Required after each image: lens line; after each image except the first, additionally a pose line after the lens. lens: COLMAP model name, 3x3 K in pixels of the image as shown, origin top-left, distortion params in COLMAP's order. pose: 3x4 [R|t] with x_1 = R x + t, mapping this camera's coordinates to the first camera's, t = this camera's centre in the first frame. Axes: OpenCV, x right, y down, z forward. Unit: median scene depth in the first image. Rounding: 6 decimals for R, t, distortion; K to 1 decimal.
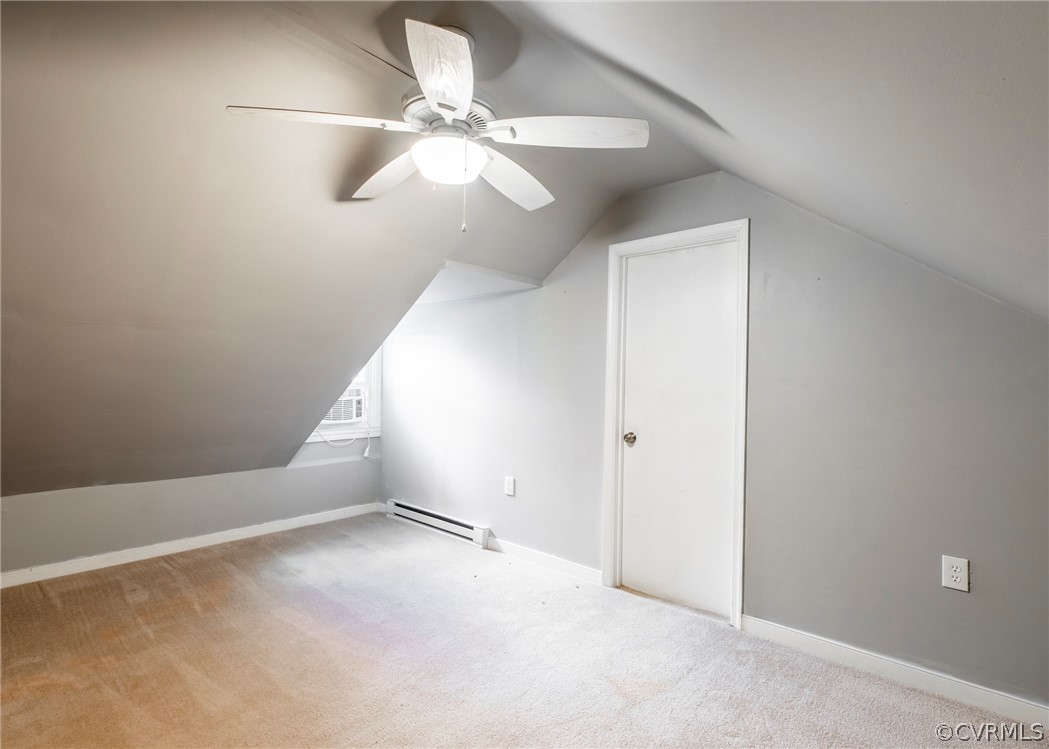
lens RADIAL K [[513.0, 0, 524.5], [0, 513.0, 374.5], [0, 0, 1]] dist [0.001622, 0.000140]
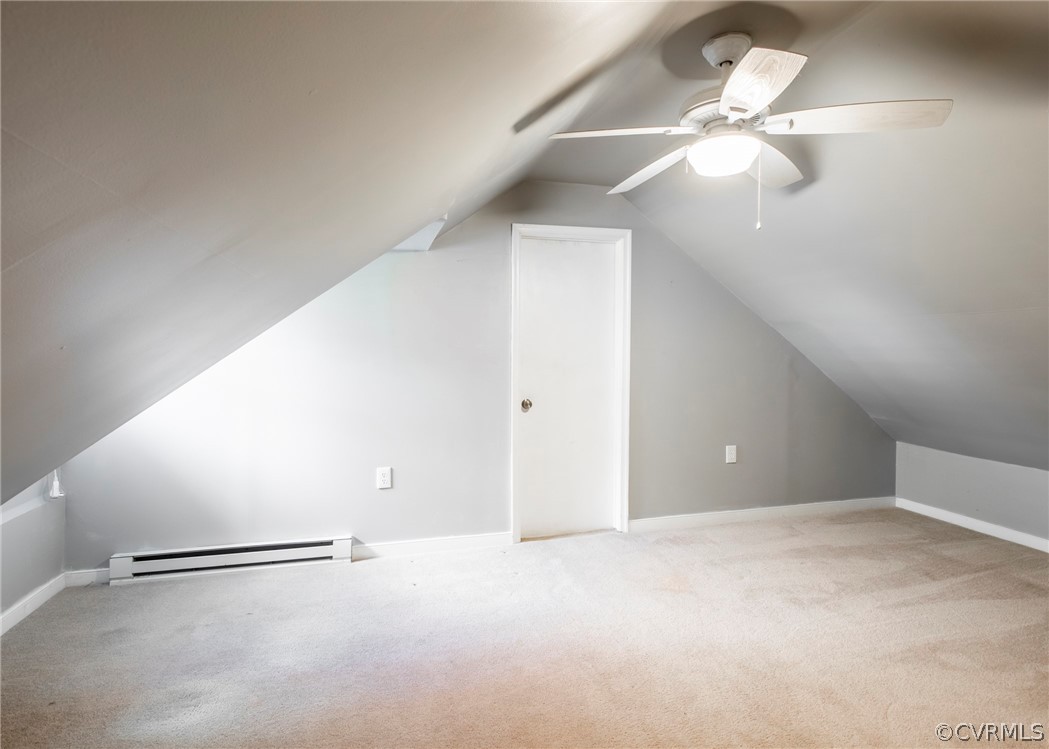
lens RADIAL K [[510.1, 0, 529.2], [0, 510.1, 370.0], [0, 0, 1]] dist [0.005343, -0.000060]
pose [[0.565174, -0.049878, 0.823462, -0.687291], [0.003734, 0.998315, 0.057906, -0.013567], [-0.824963, -0.029653, 0.564408, 0.379440]]
